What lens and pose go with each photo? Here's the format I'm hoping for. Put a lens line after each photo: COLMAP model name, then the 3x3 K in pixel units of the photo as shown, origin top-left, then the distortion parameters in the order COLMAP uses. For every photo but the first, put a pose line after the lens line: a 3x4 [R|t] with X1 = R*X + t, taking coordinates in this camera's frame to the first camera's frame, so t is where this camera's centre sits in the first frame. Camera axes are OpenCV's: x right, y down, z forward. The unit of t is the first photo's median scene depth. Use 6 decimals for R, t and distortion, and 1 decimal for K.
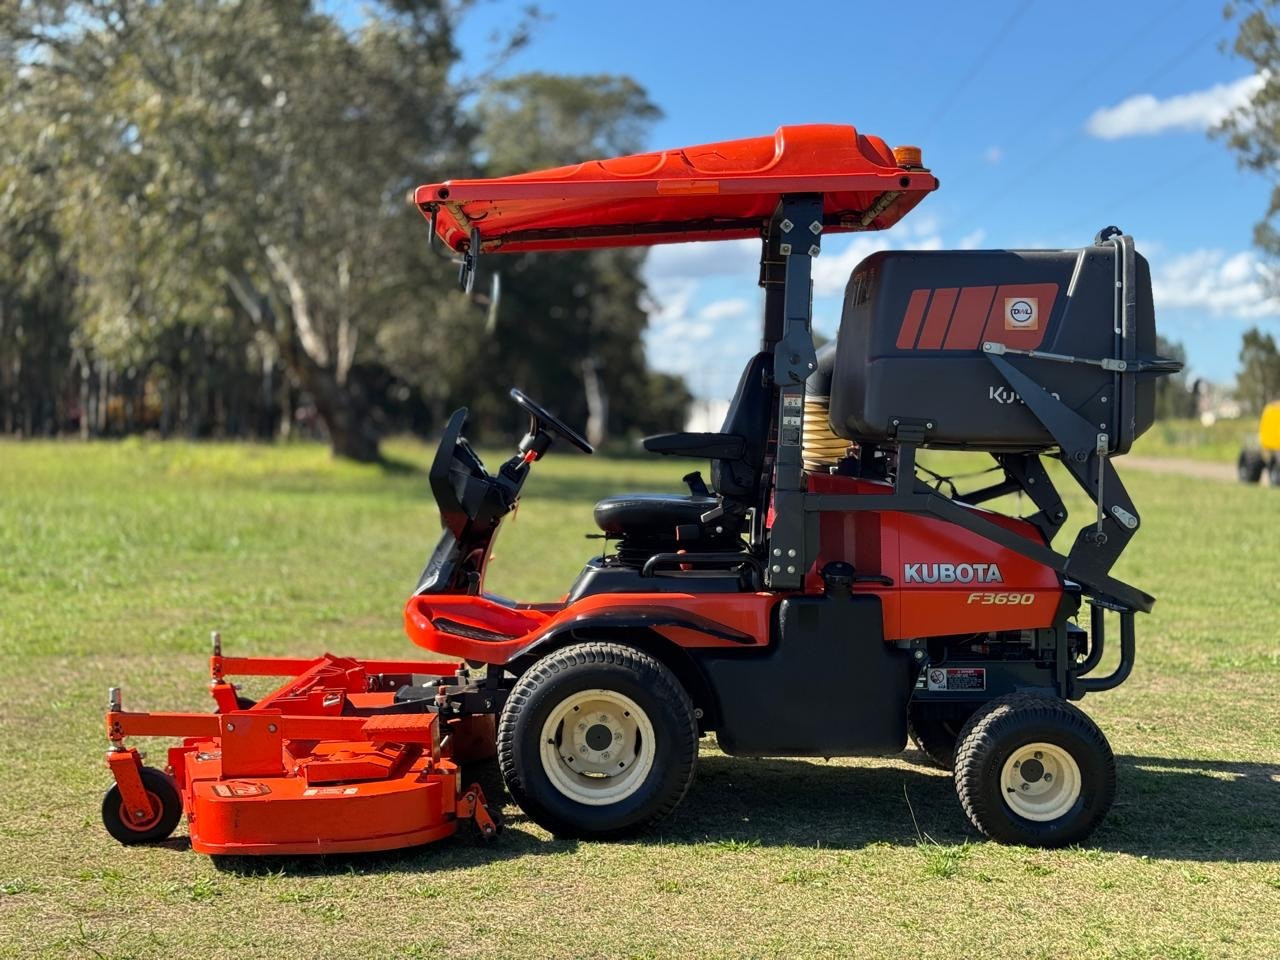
lens RADIAL K [[1791.0, 0, 640.0], [0, 1791.0, 480.0], [0, 0, 1]] dist [0.152103, -0.169802]
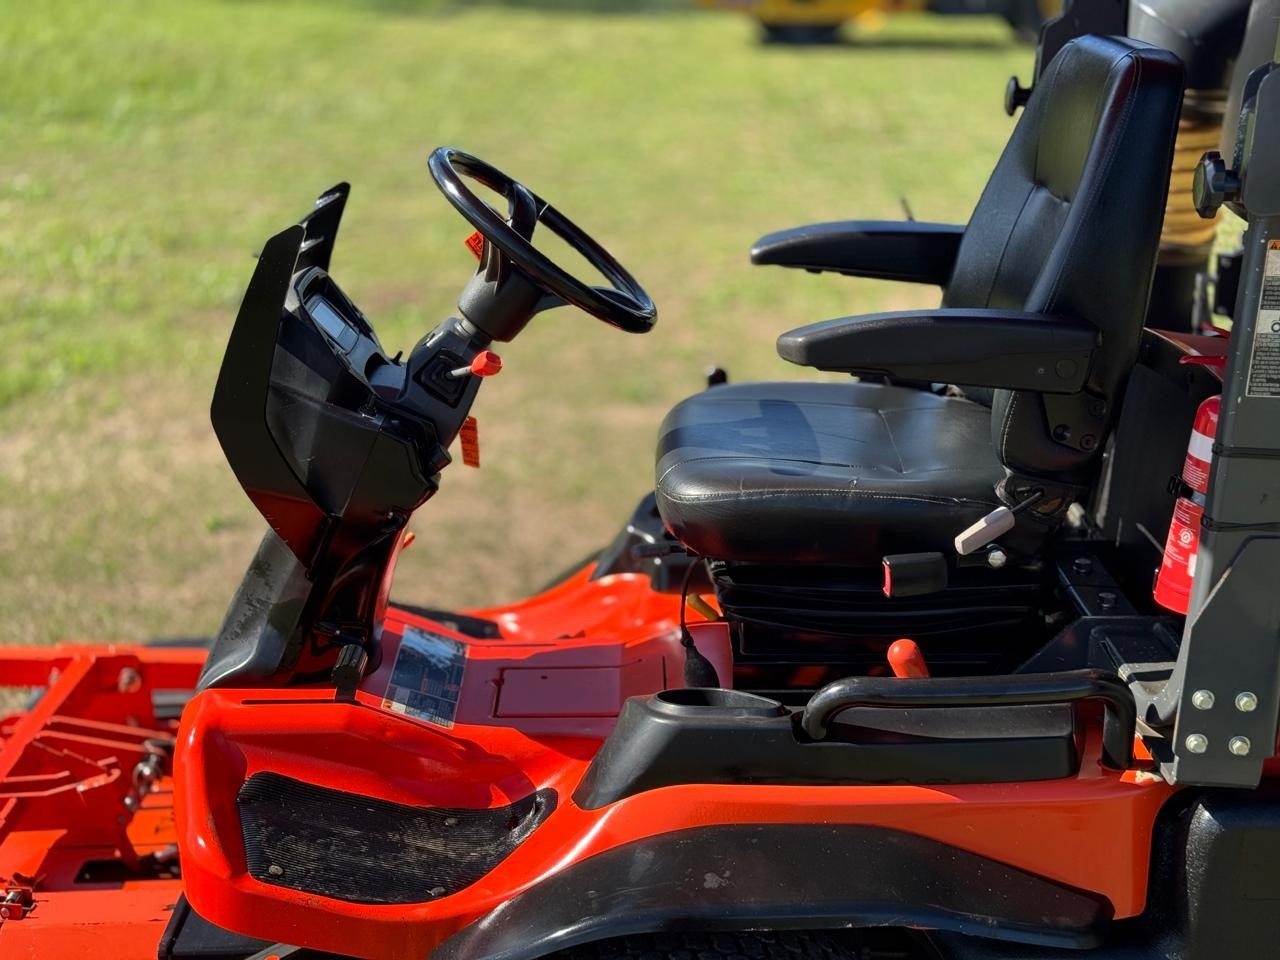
lens RADIAL K [[1792.9, 0, 637.8], [0, 1792.9, 493.5], [0, 0, 1]] dist [0.171598, -0.299358]
pose [[0.999998, -0.001838, -0.000248, -0.030841], [0.001830, 0.955916, 0.293635, -0.097256], [-0.000303, -0.293635, 0.955918, 0.655099]]
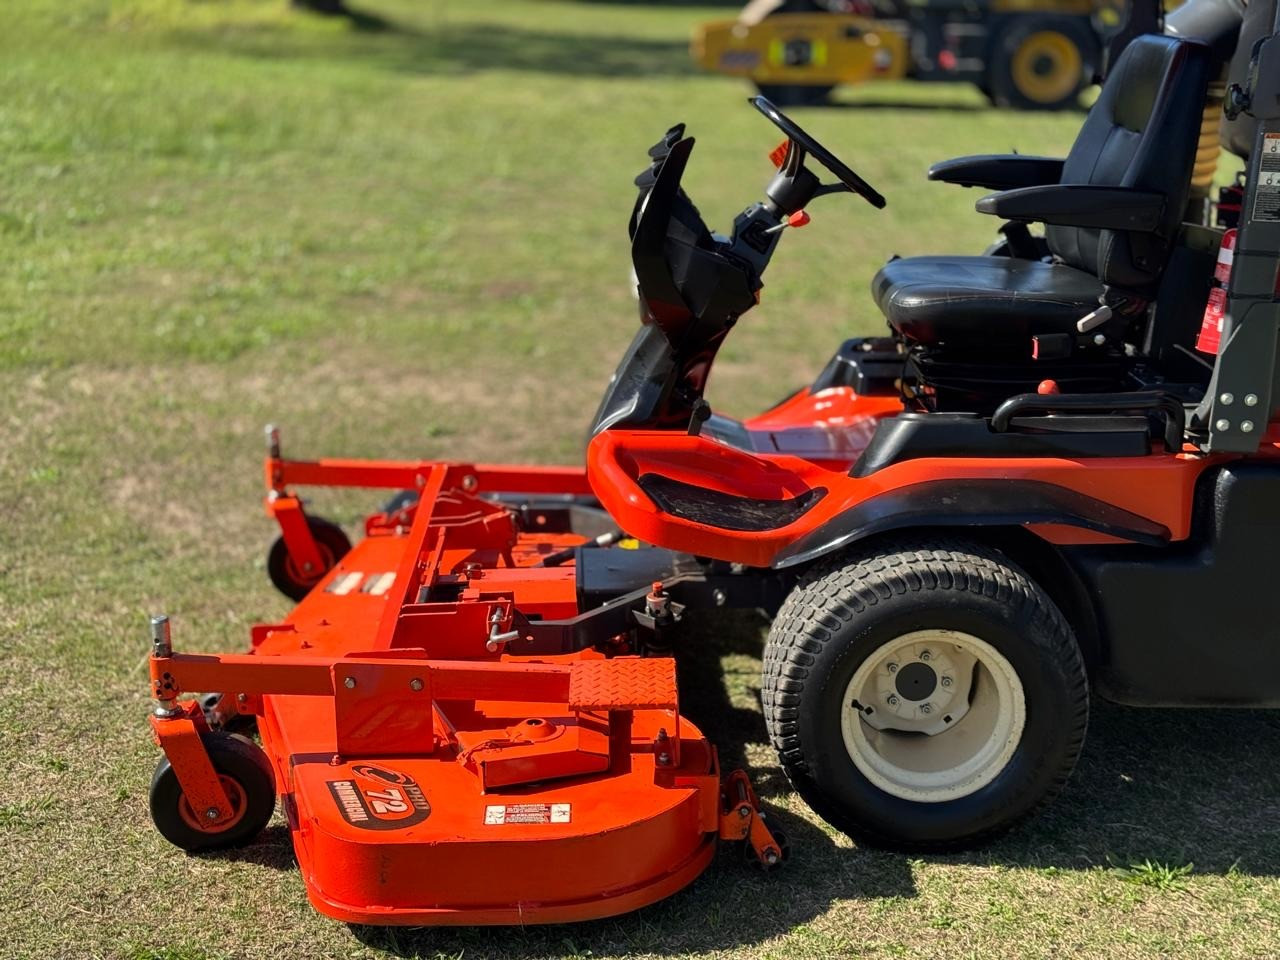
lens RADIAL K [[1792.9, 0, 637.8], [0, 1792.9, 493.5], [0, 0, 1]] dist [0.171598, -0.299358]
pose [[0.999636, 0.005669, 0.026386, -0.134746], [-0.012258, 0.966402, 0.256744, -0.081998], [-0.024043, -0.256974, 0.966119, 0.386793]]
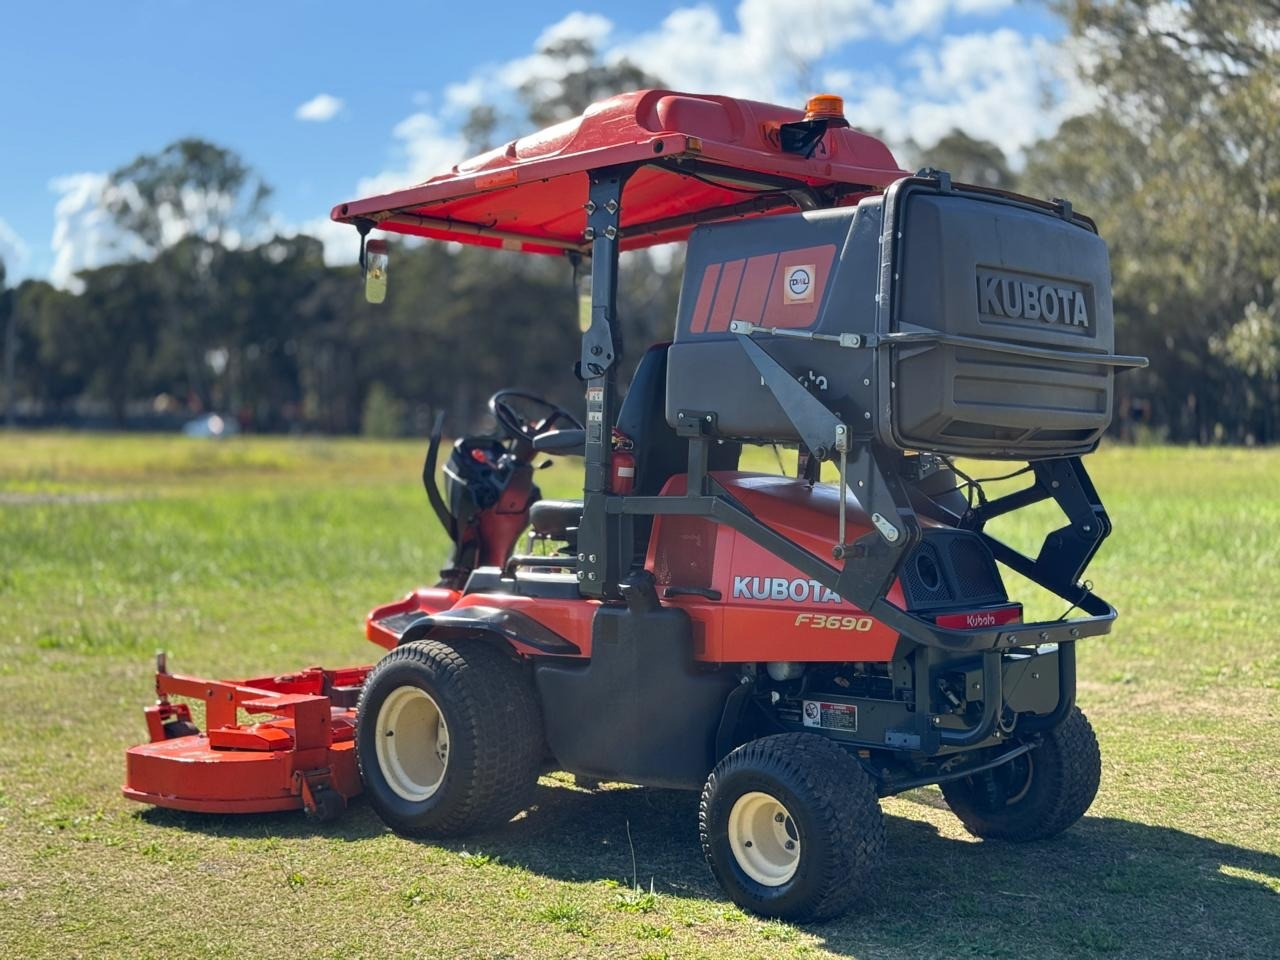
lens RADIAL K [[1791.0, 0, 640.0], [0, 1791.0, 480.0], [0, 0, 1]] dist [0.152103, -0.169802]
pose [[0.720713, 0.002210, -0.693230, 0.722842], [-0.006615, 0.999971, -0.003690, 0.003108], [0.693202, 0.007245, 0.720707, 0.334926]]
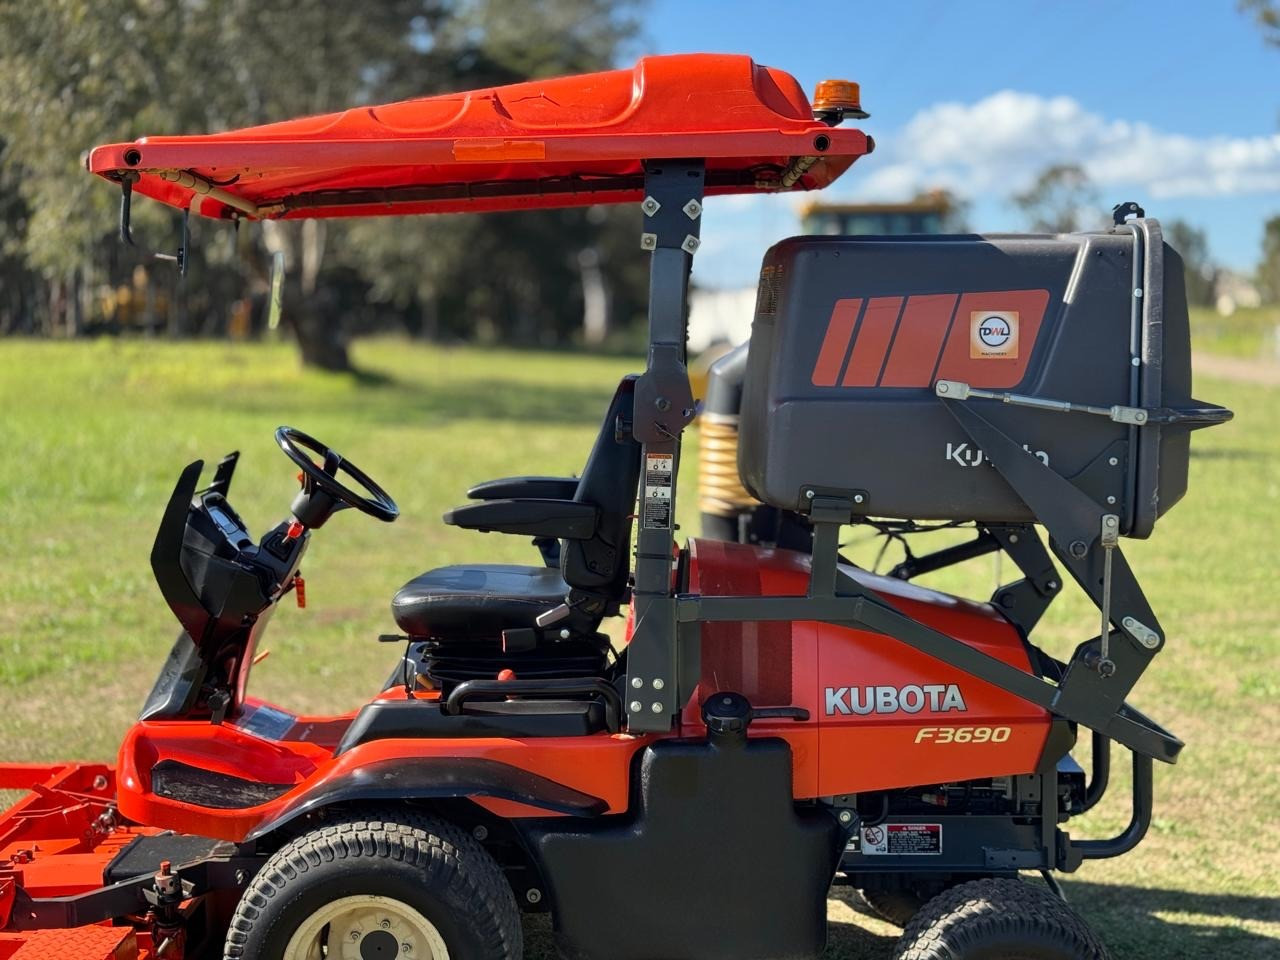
lens RADIAL K [[1792.9, 0, 637.8], [0, 1792.9, 493.5], [0, 0, 1]] dist [0.171598, -0.299358]
pose [[0.999973, -0.000221, -0.007367, 0.079237], [0.000735, 0.997561, 0.069802, -0.078056], [0.007334, -0.069805, 0.997534, 0.304941]]
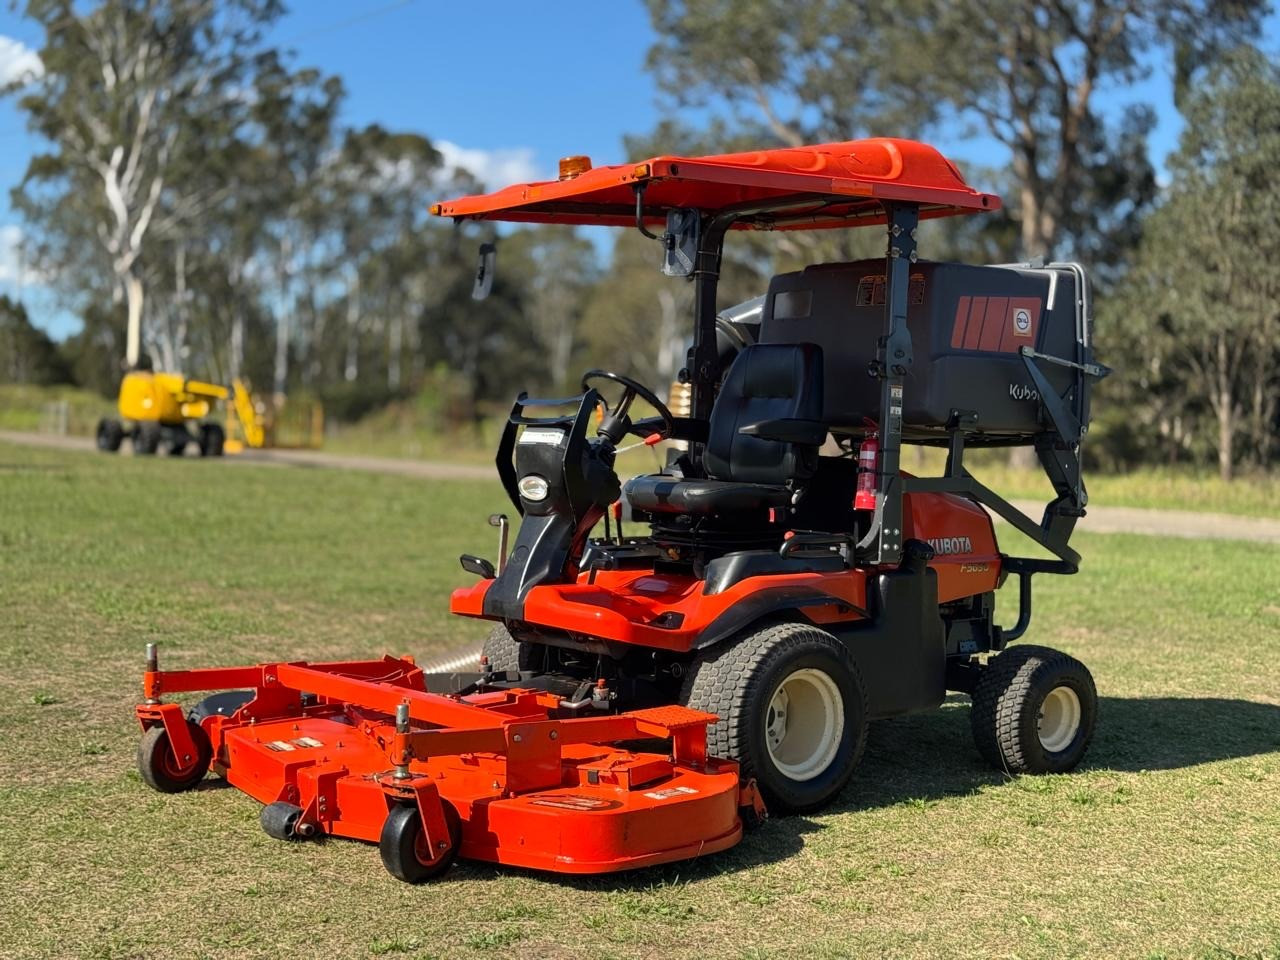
lens RADIAL K [[1792.9, 0, 637.8], [0, 1792.9, 493.5], [0, 0, 1]] dist [0.171598, -0.299358]
pose [[0.770548, -0.009972, 0.637304, -0.708478], [-0.006494, 0.999703, 0.023496, -0.007076], [-0.637349, -0.022243, 0.770254, 0.250125]]
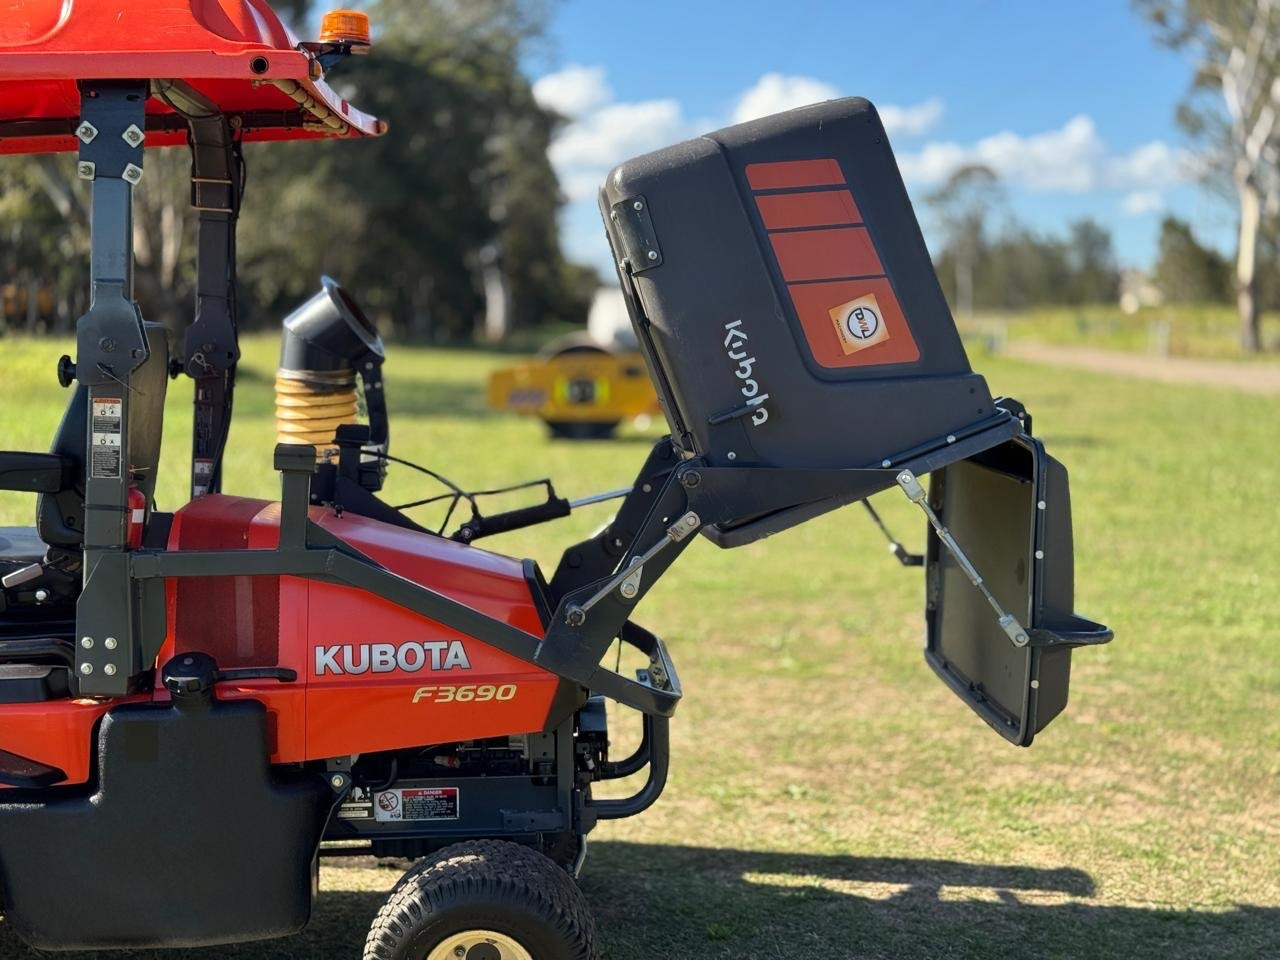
lens RADIAL K [[1792.9, 0, 637.8], [0, 1792.9, 493.5], [0, 0, 1]] dist [0.171598, -0.299358]
pose [[0.999231, -0.008245, 0.038340, 0.241835], [0.005534, 0.997512, 0.070275, -0.056621], [-0.038824, -0.070009, 0.996791, 0.331600]]
